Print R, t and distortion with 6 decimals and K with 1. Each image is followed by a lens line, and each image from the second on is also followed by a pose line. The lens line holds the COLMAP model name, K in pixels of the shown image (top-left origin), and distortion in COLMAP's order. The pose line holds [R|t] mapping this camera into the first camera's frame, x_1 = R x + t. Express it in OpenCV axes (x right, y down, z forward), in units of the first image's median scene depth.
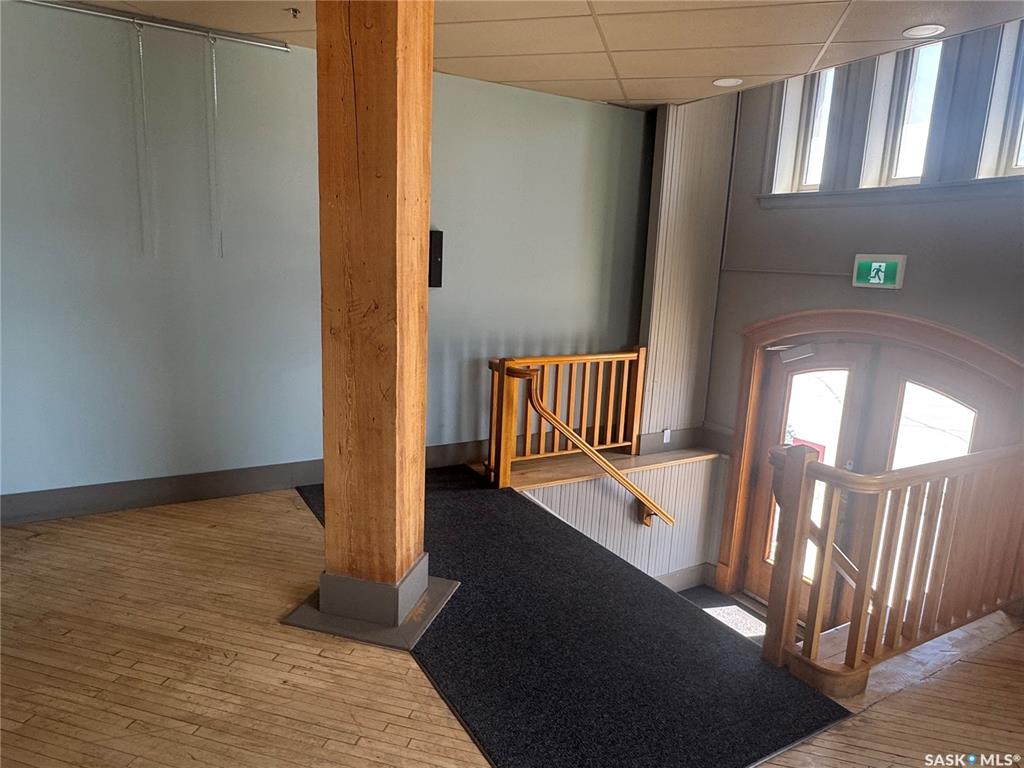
lens RADIAL K [[653.4, 0, 511.6], [0, 653.4, 384.8], [0, 0, 1]] dist [0.000052, -0.000092]
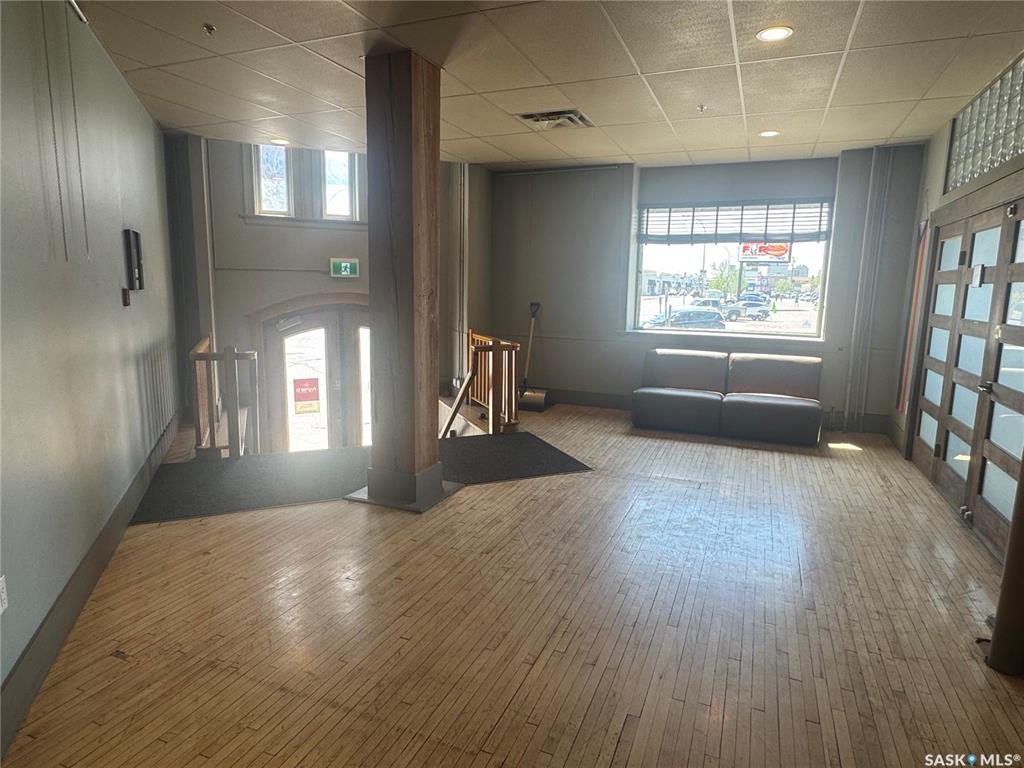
lens RADIAL K [[607.4, 0, 511.5], [0, 607.4, 384.6], [0, 0, 1]] dist [-0.006377, -0.000091]
pose [[0.110788, -0.194838, 0.974558, -1.045595], [0.179175, 0.968443, 0.173246, -0.071715], [-0.977559, 0.155423, 0.142202, 0.375294]]
